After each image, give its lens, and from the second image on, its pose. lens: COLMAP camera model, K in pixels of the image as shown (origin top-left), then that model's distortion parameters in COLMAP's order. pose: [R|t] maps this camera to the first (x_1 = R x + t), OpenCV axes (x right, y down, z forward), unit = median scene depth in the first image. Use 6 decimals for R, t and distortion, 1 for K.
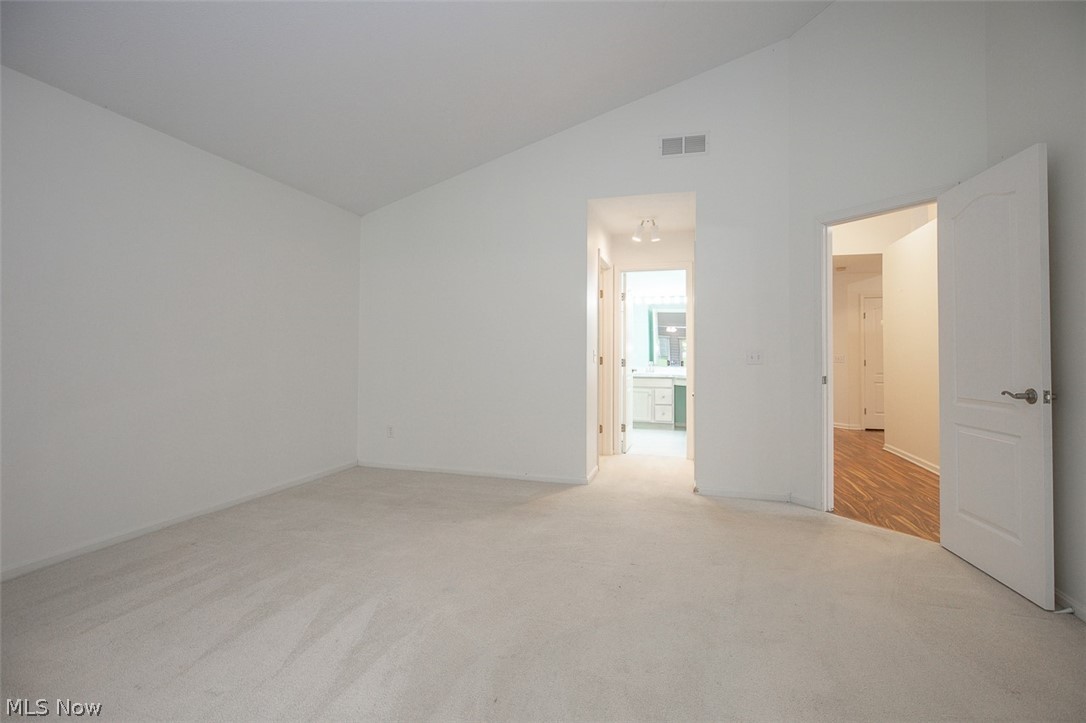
lens RADIAL K [[501.3, 0, 541.5], [0, 501.3, 354.4], [0, 0, 1]] dist [-0.016818, 0.004514]
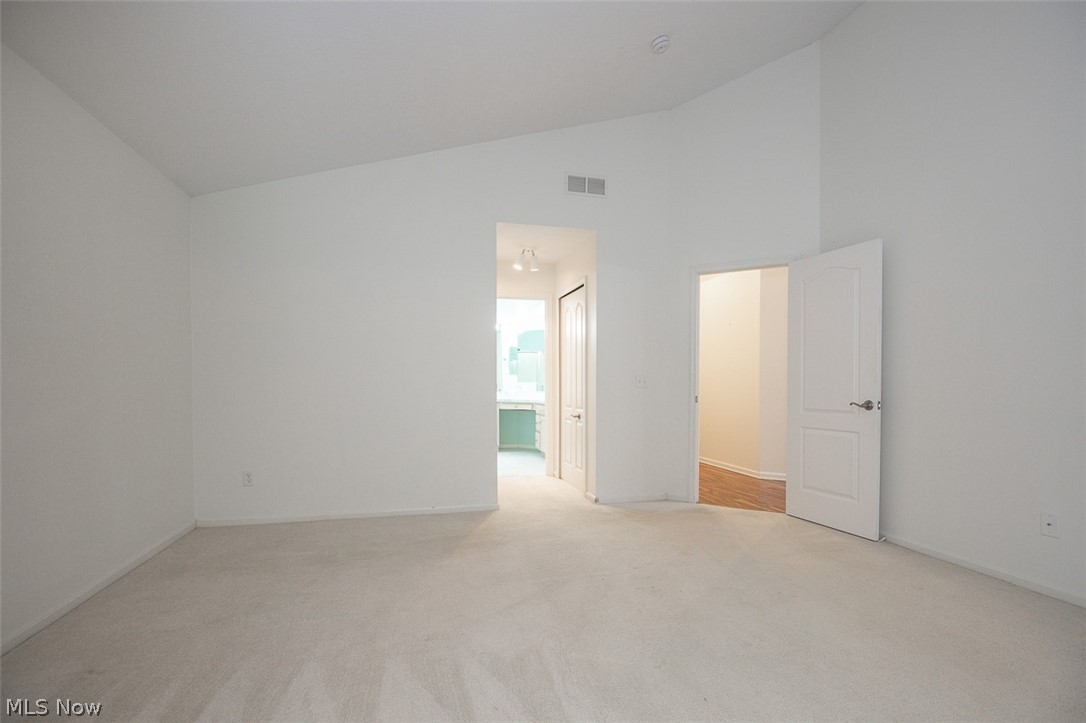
lens RADIAL K [[501.3, 0, 537.5], [0, 501.3, 403.1], [0, 0, 1]] dist [-0.016818, 0.004514]
pose [[0.863695, -0.029986, 0.503122, -0.362942], [0.006542, 0.998811, 0.048299, -0.001929], [-0.503972, -0.038425, 0.862865, 0.104518]]
